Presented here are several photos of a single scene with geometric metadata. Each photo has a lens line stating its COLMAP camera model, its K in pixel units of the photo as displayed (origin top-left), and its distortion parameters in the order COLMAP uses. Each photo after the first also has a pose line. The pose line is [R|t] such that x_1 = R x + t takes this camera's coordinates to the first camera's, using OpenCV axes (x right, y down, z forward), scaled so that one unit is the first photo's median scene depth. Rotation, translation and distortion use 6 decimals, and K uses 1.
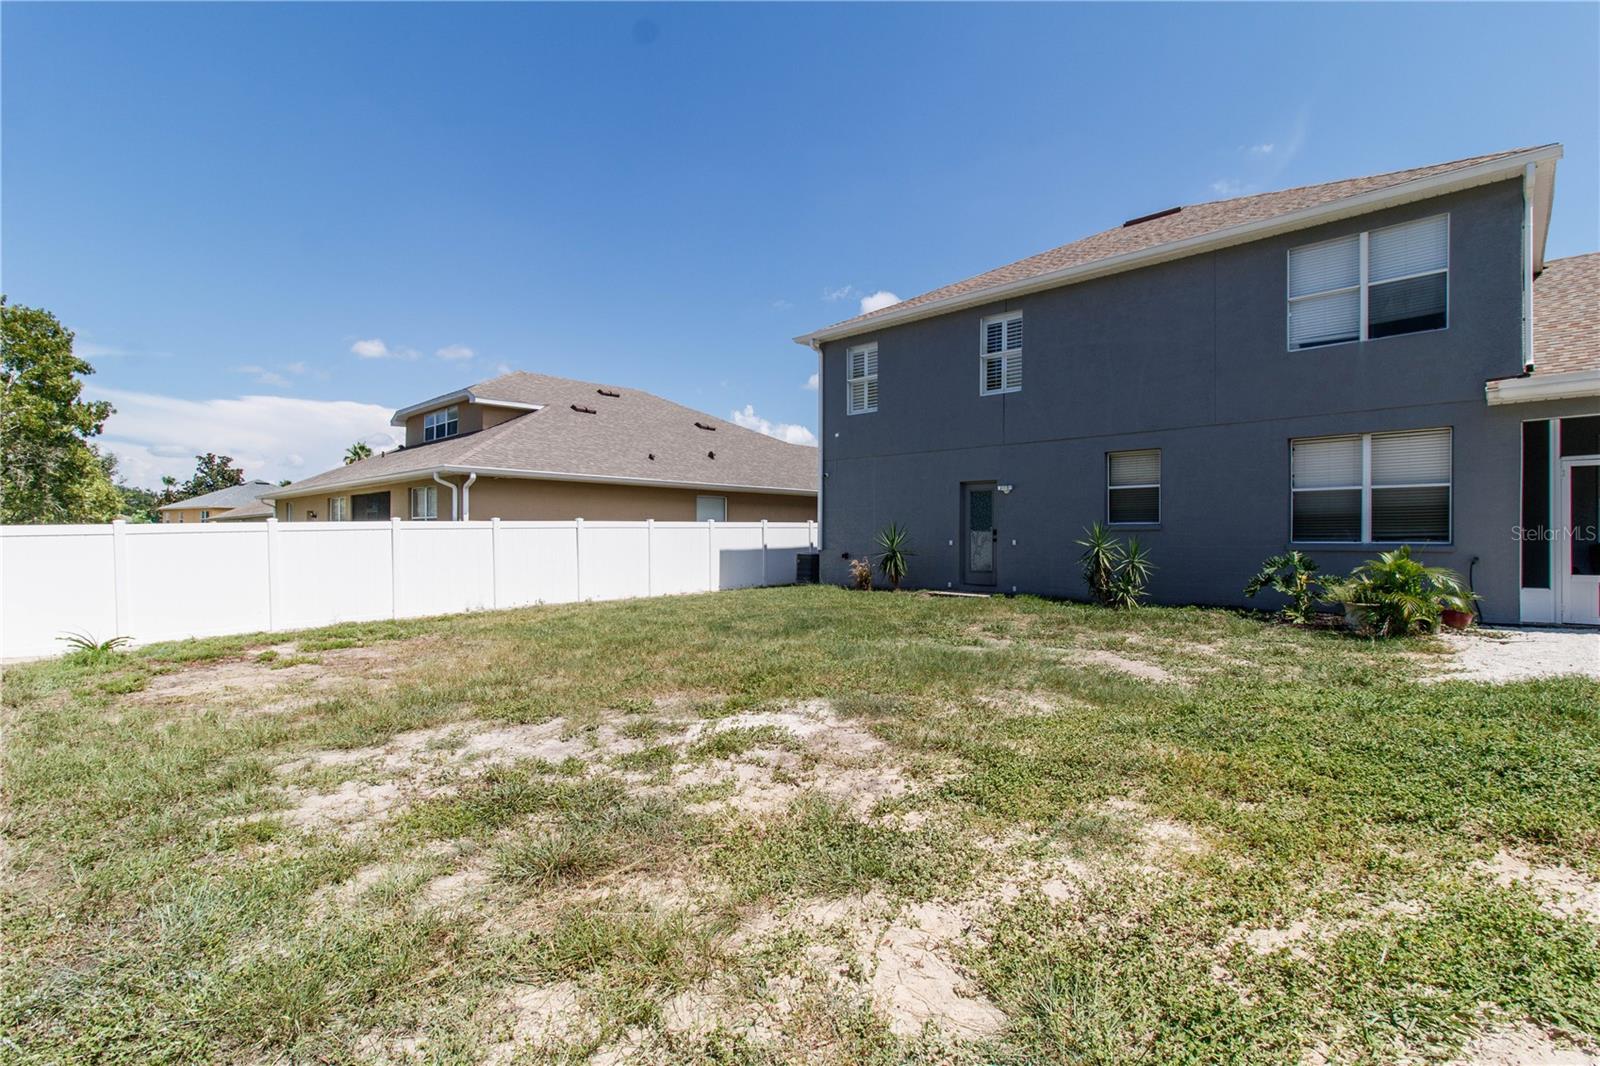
lens RADIAL K [[750.3, 0, 805.8], [0, 750.3, 509.2], [0, 0, 1]] dist [-0.000605, -0.000043]
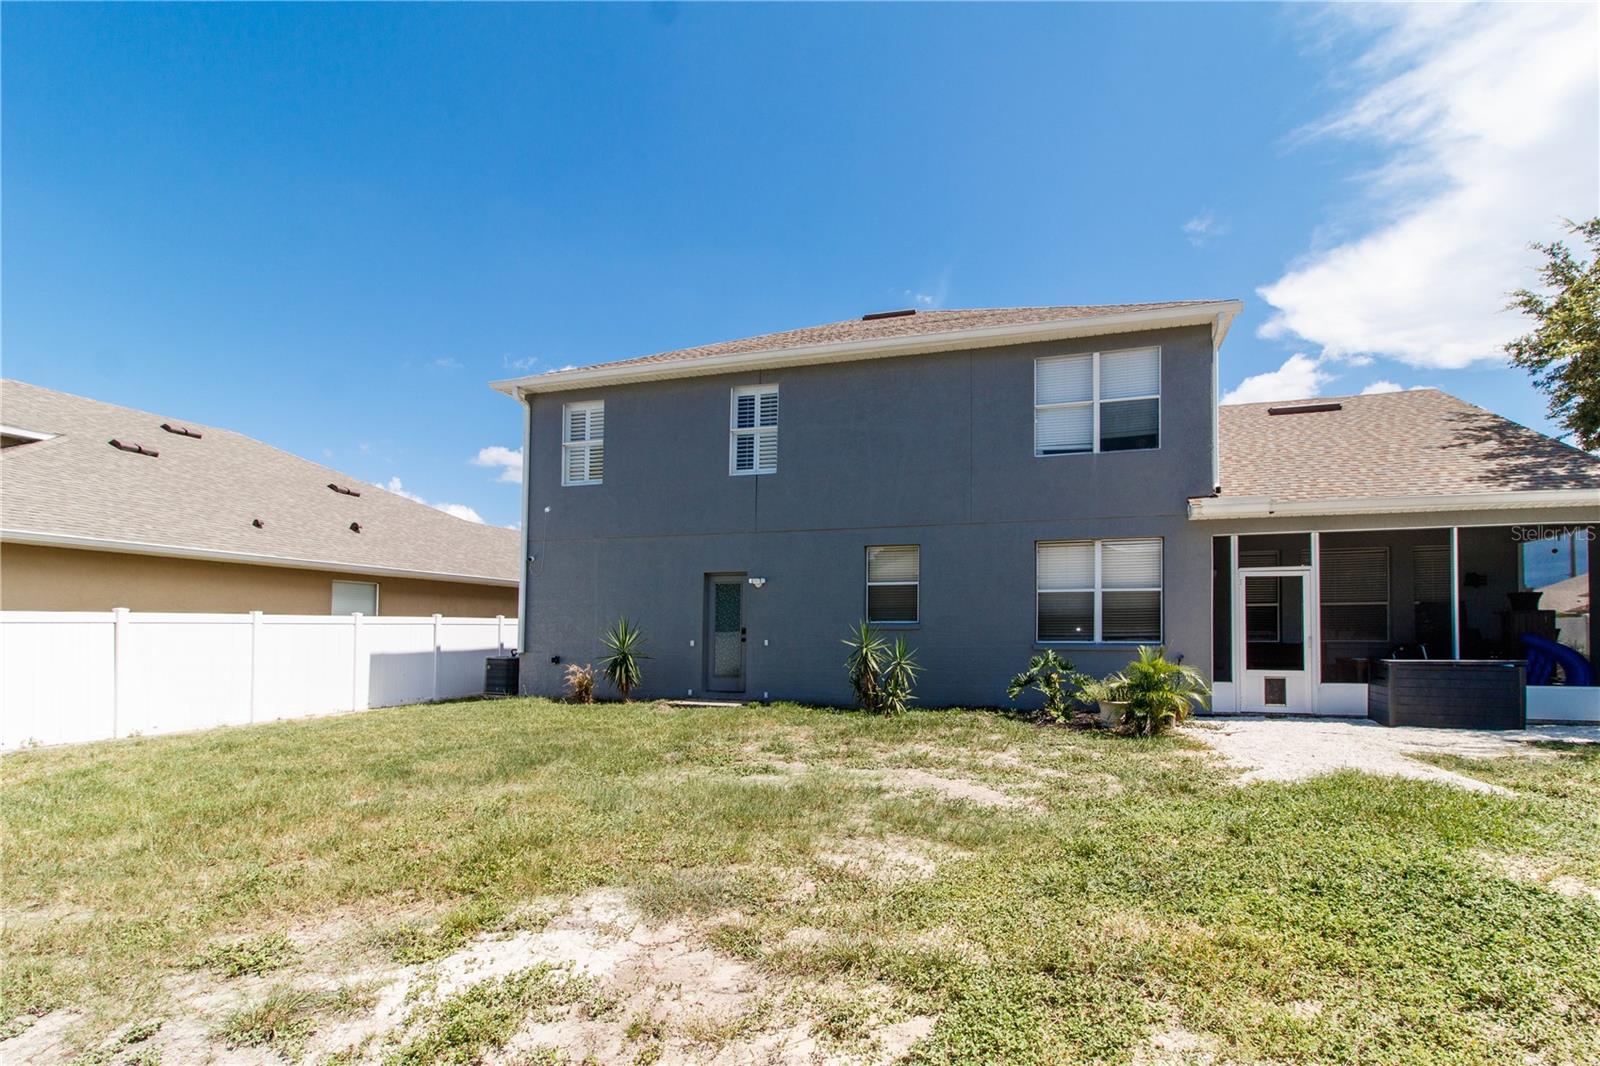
lens RADIAL K [[720.4, 0, 802.2], [0, 720.4, 594.7], [0, 0, 1]] dist [0.001541, 0.000588]
pose [[0.893603, 0.024218, 0.448205, -0.079513], [-0.016802, 0.999648, -0.020516, 0.004965], [-0.448544, 0.010802, 0.893695, 0.255460]]
